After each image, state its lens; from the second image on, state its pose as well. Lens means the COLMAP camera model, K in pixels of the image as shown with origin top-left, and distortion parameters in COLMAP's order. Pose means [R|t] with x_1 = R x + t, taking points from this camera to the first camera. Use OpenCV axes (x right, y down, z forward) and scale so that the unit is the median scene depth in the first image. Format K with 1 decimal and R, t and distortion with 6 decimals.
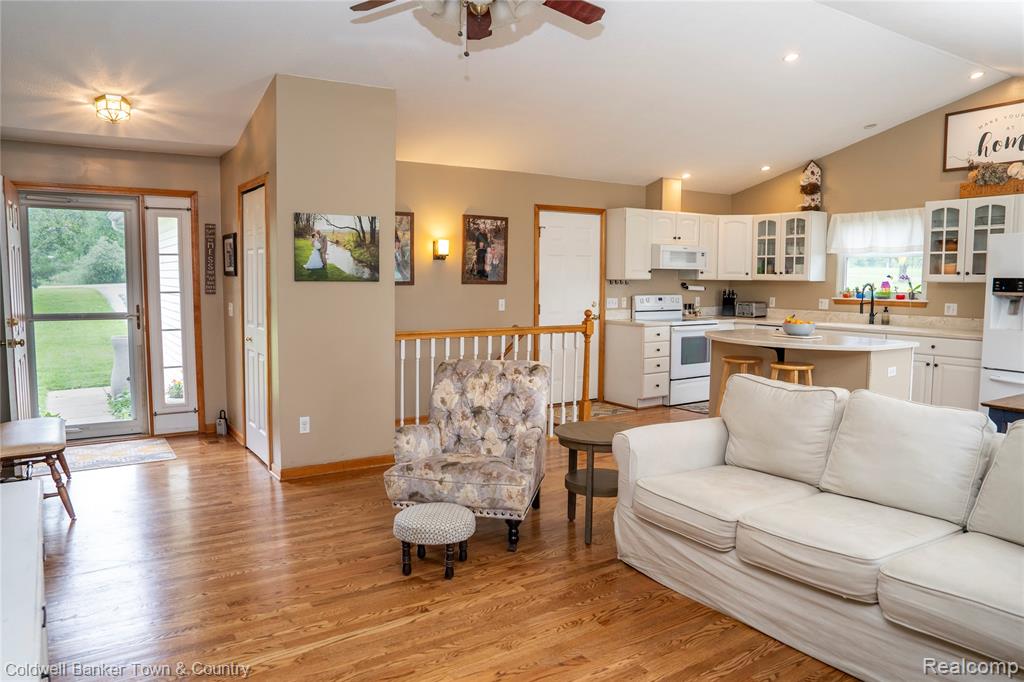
lens RADIAL K [[713.7, 0, 512.0], [0, 713.7, 341.0], [0, 0, 1]] dist [-0.118956, 0.096324]
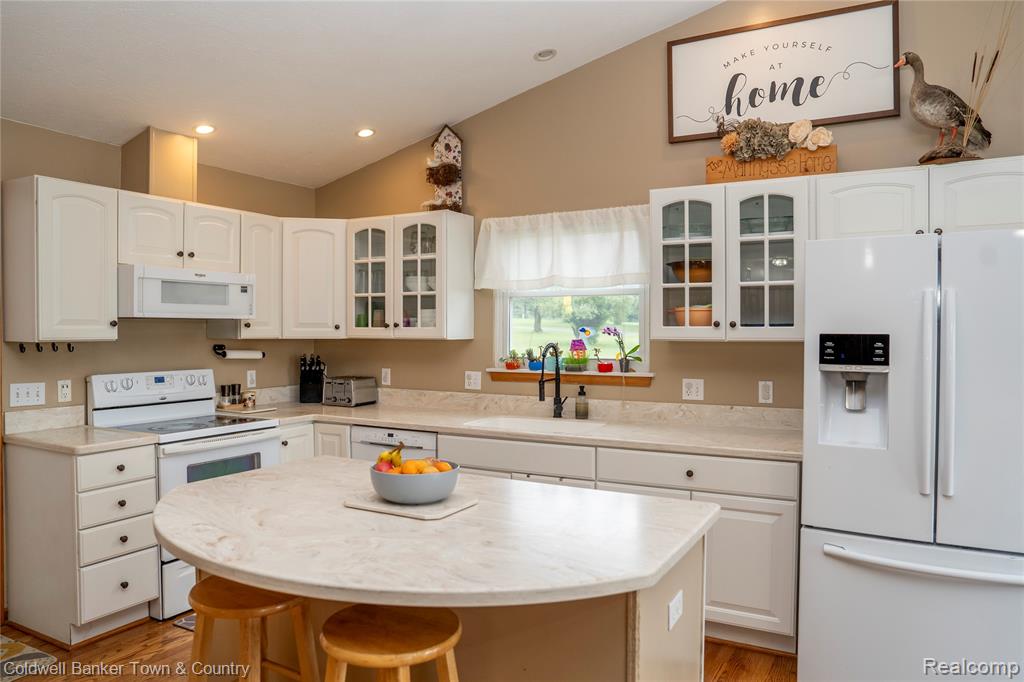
lens RADIAL K [[708.9, 0, 512.0], [0, 708.9, 341.0], [0, 0, 1]] dist [-0.115306, 0.089058]
pose [[0.885945, -0.009725, 0.463689, 0.220511], [0.043423, 0.997128, -0.062055, -0.049461], [-0.461754, 0.075112, 0.883822, 0.504220]]
